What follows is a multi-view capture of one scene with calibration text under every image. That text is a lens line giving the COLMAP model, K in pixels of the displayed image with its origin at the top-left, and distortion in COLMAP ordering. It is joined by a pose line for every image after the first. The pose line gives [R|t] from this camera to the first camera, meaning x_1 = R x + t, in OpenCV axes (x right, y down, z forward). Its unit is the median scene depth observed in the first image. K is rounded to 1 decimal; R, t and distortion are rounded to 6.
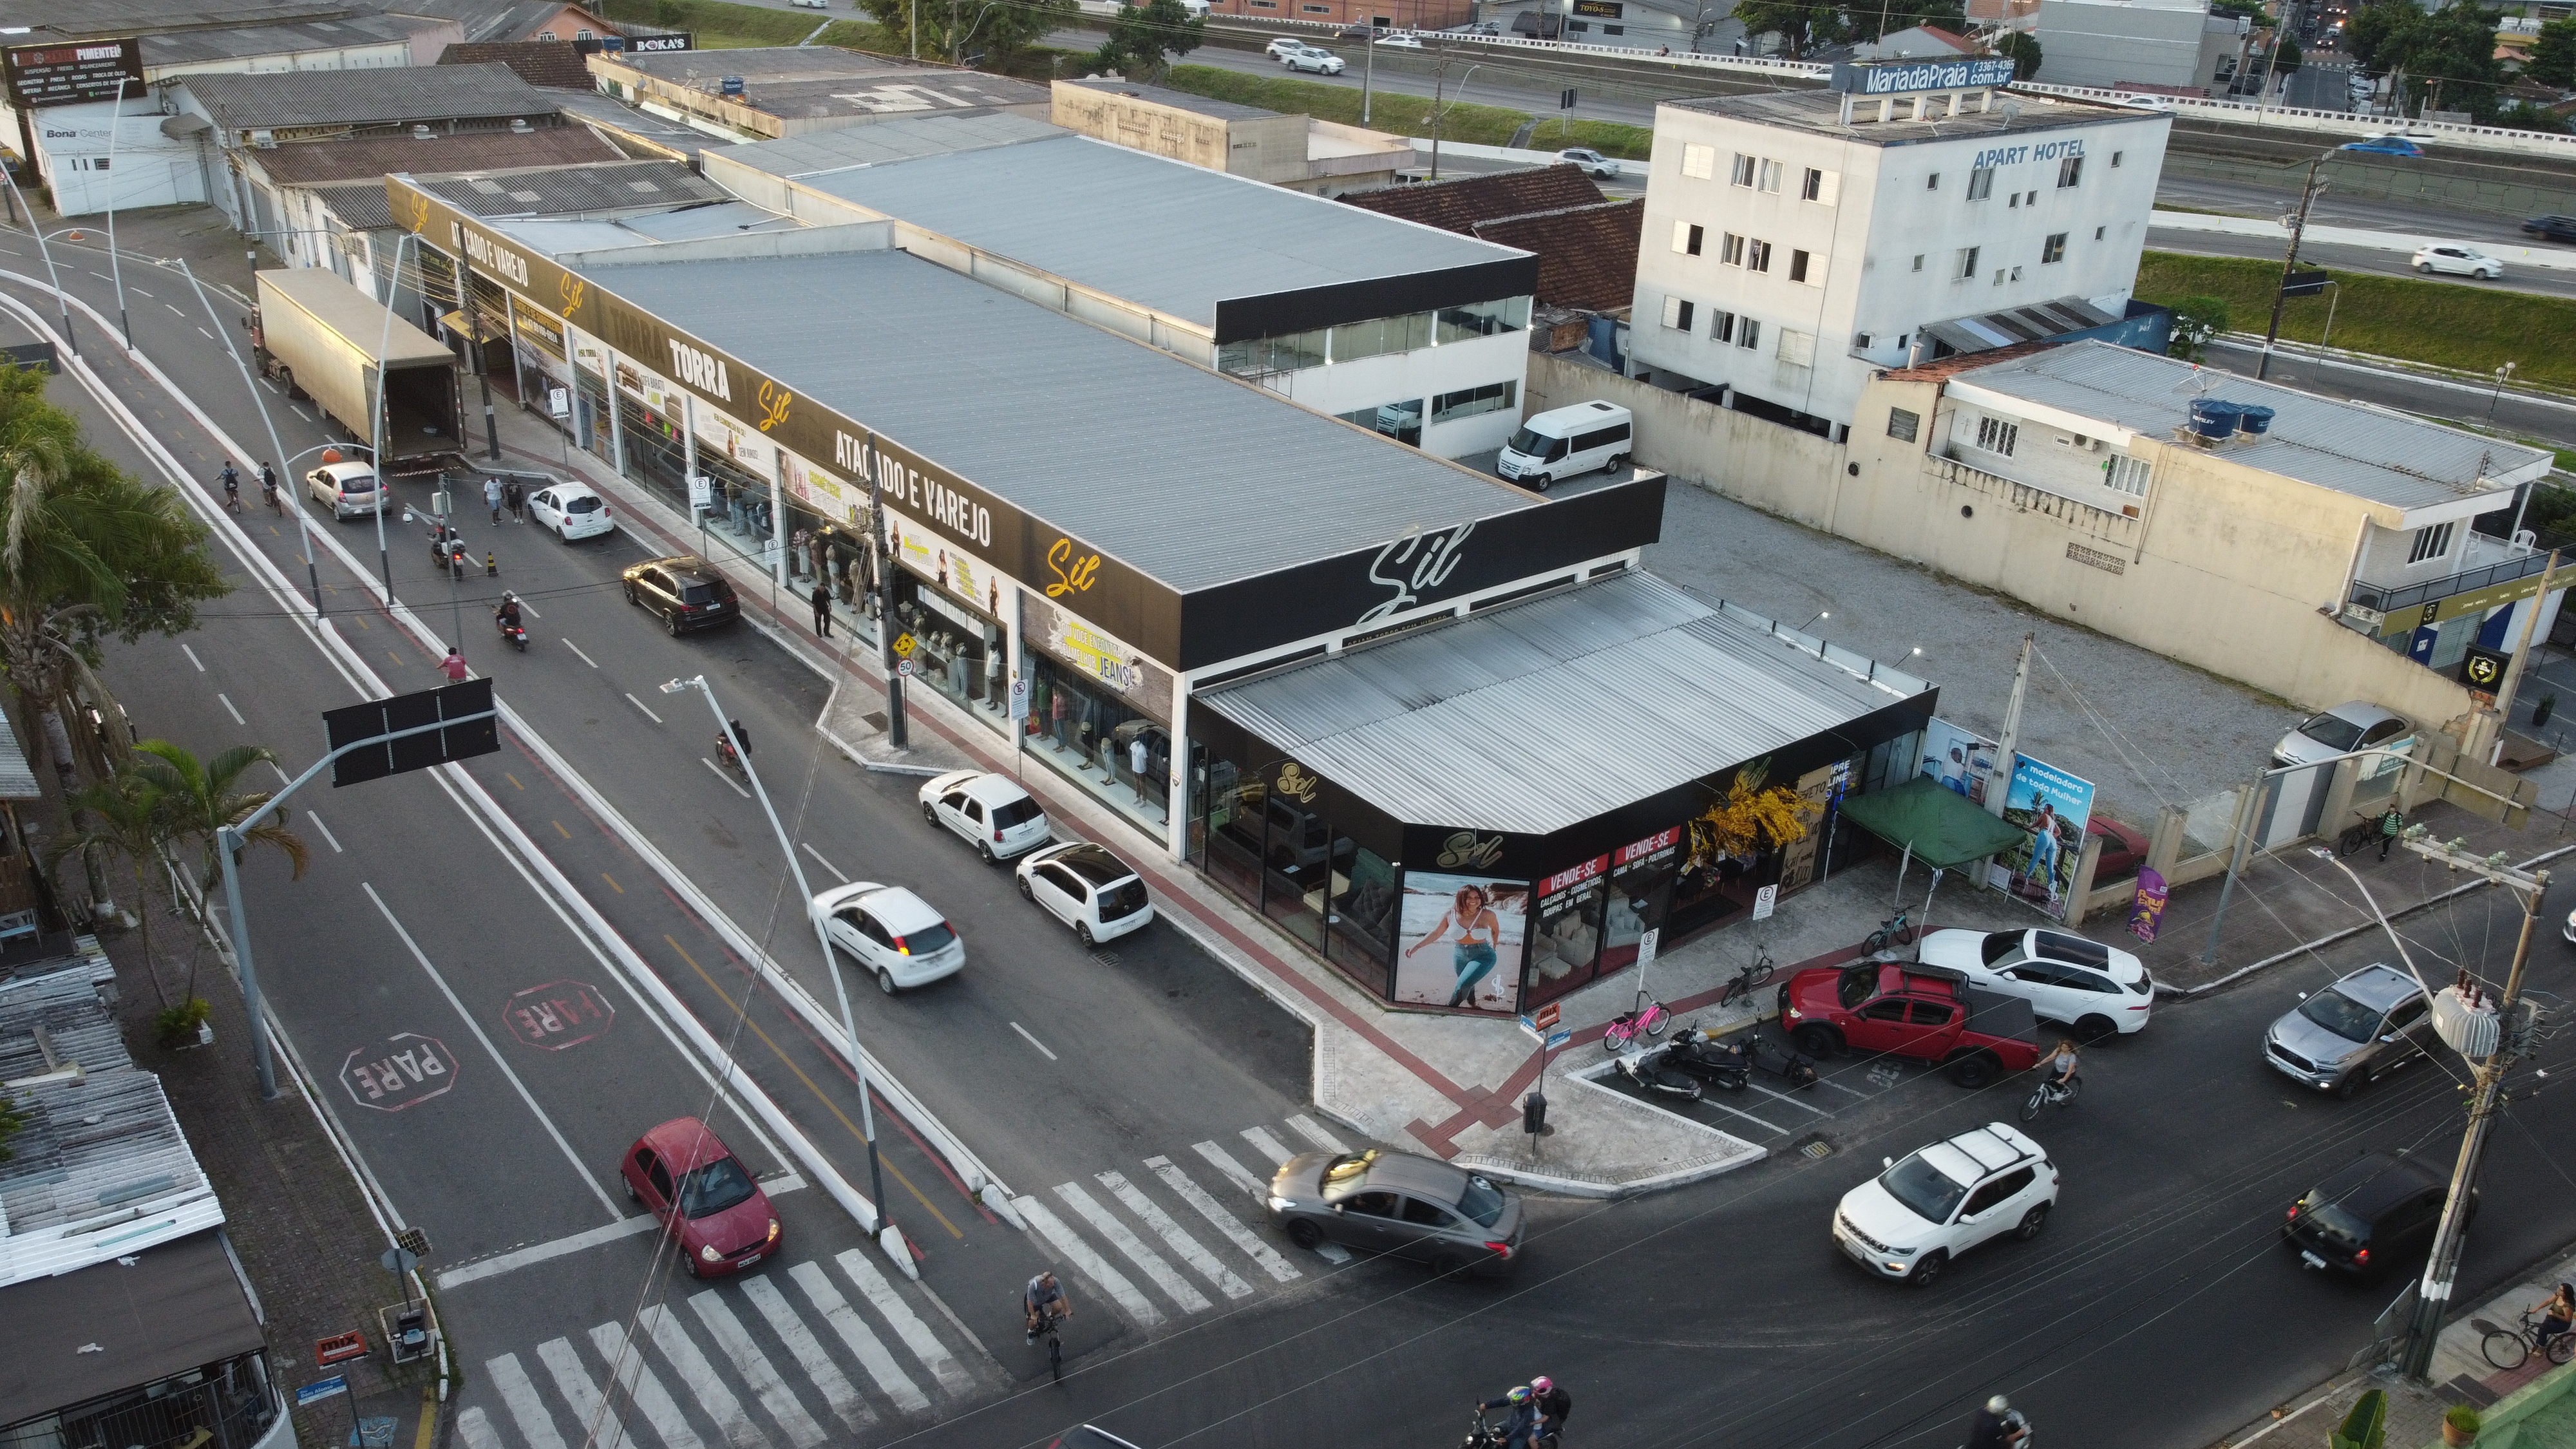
lens RADIAL K [[1979.3, 0, 1288.0], [0, 1979.3, 724.5], [0, 0, 1]] dist [-0.001918, -0.003826]
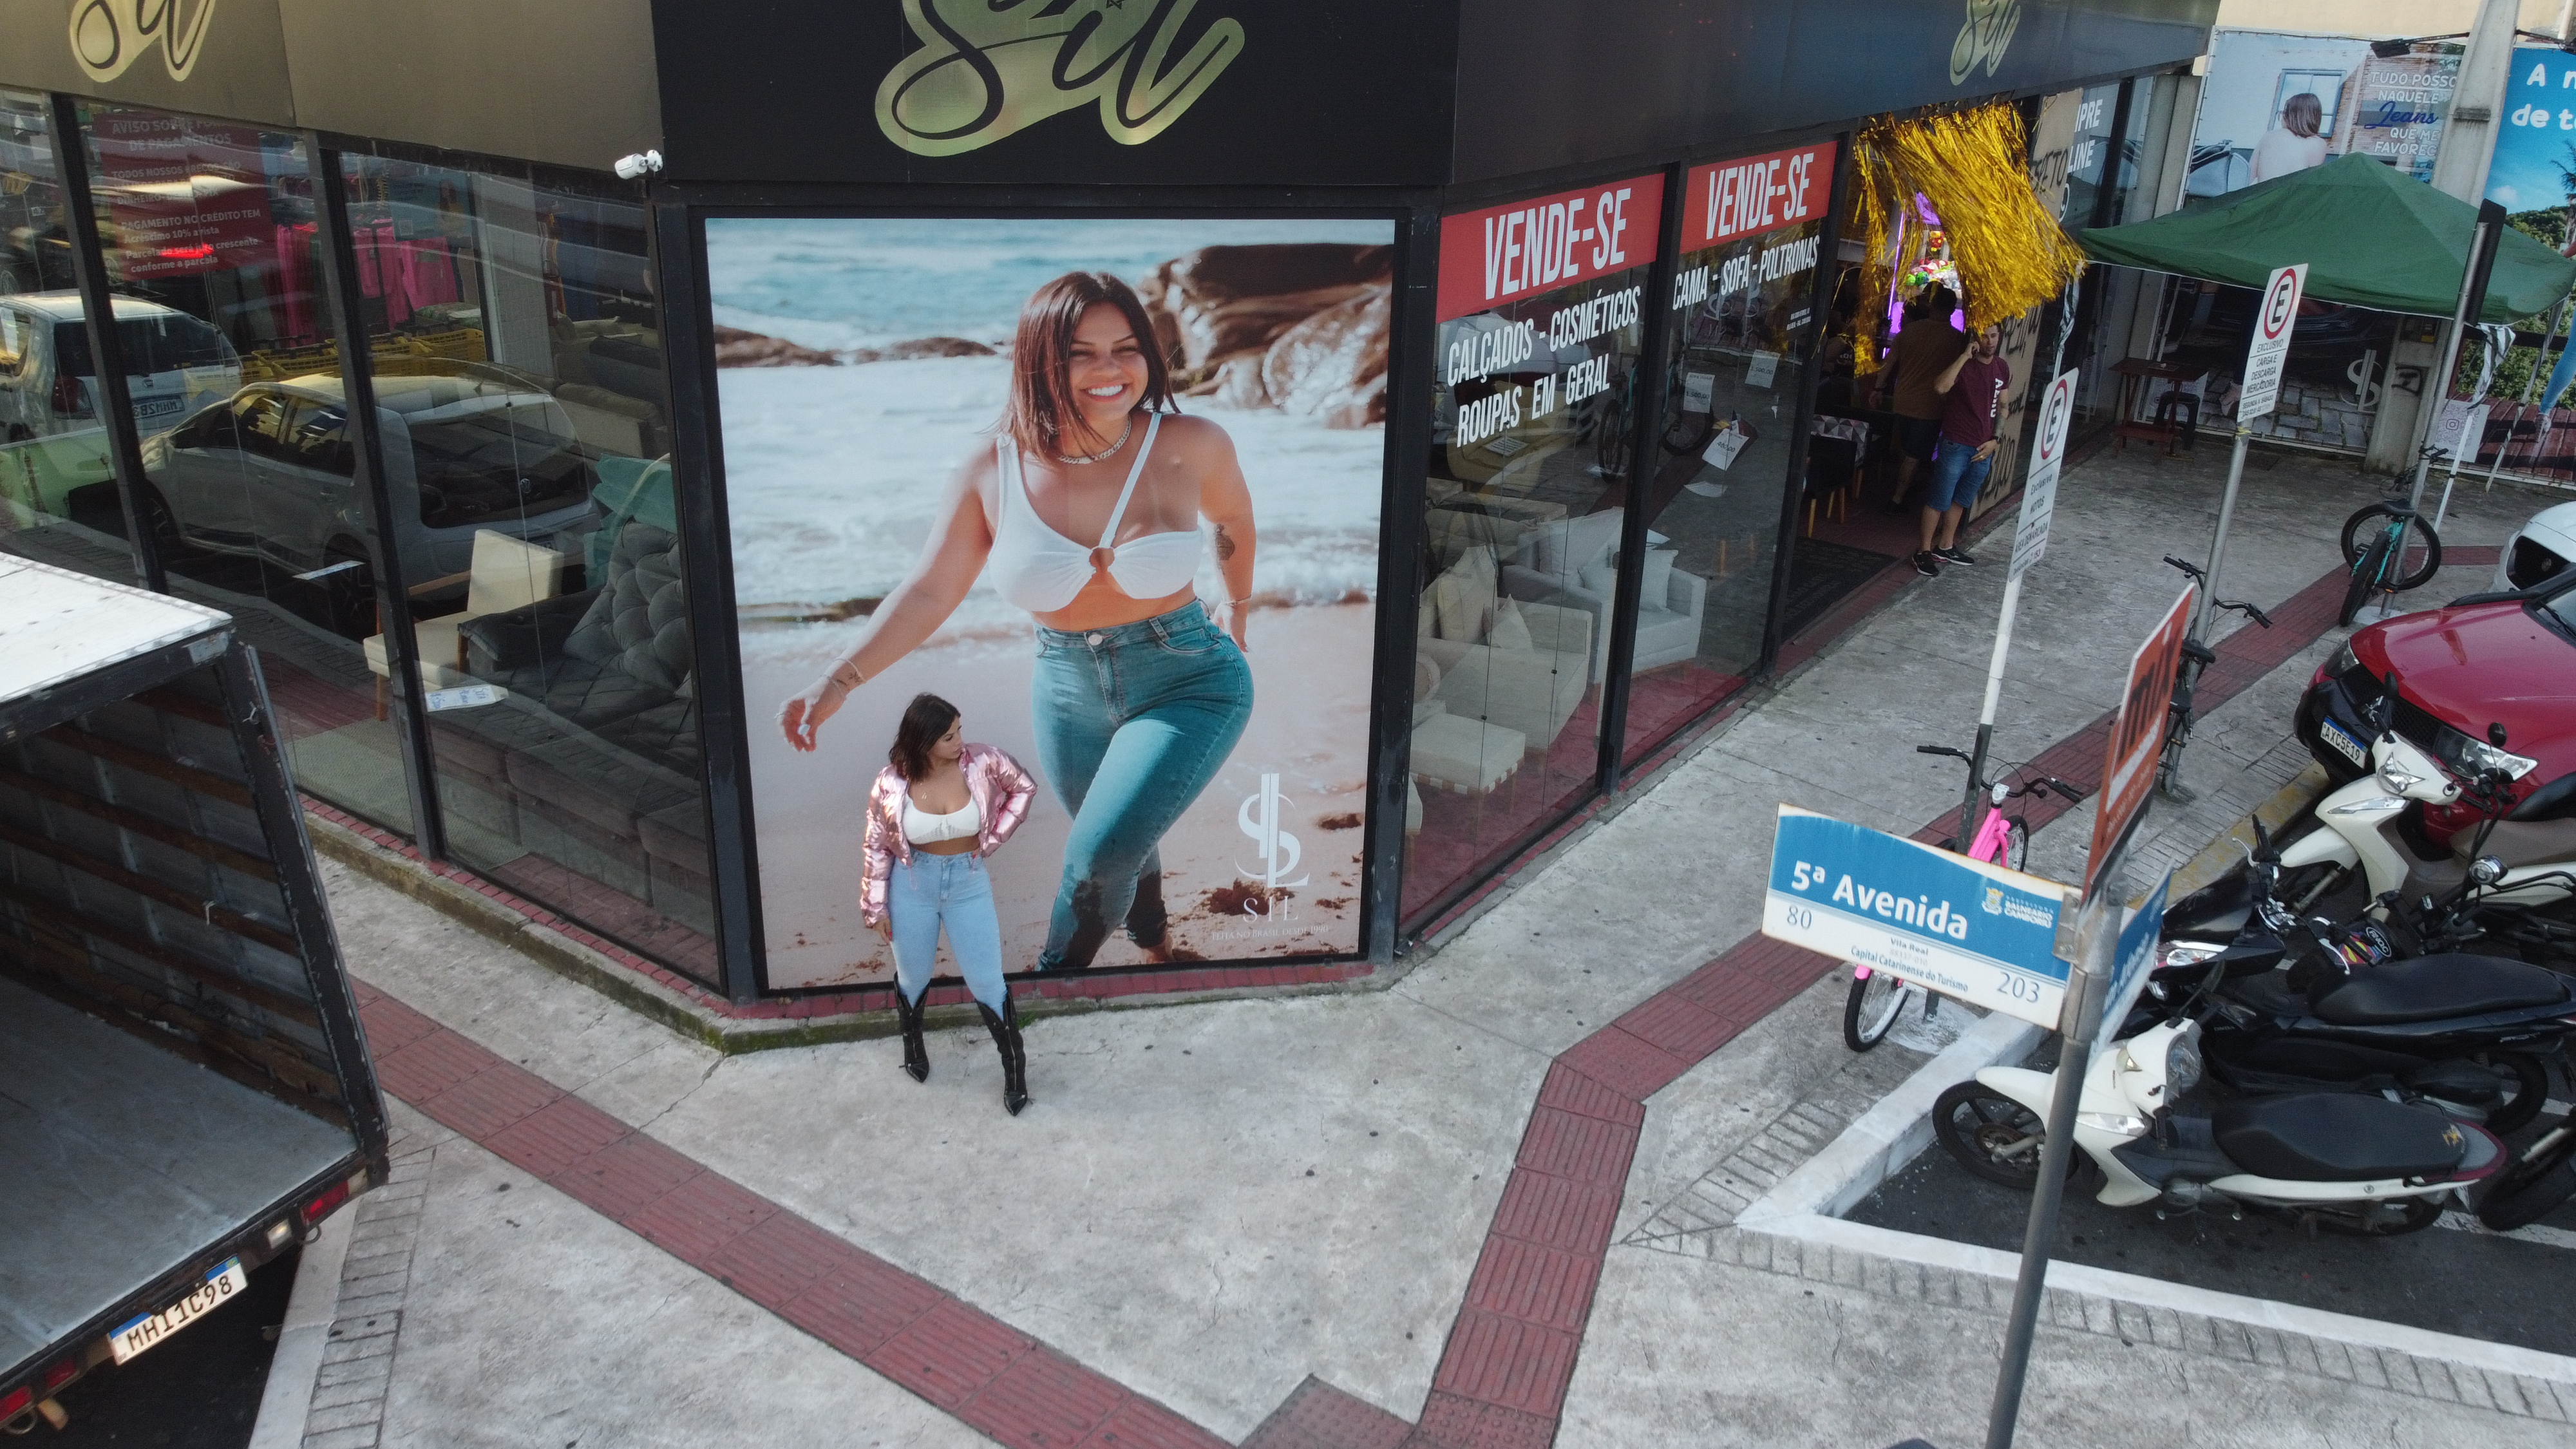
lens RADIAL K [[1979.3, 0, 1288.0], [0, 1979.3, 724.5], [0, 0, 1]] dist [-0.001918, -0.003826]
pose [[0.957972, -0.124927, 0.258229, 0.056953], [0.135472, 0.990505, -0.023381, 0.127278], [-0.252857, 0.057381, 0.965801, 0.808374]]
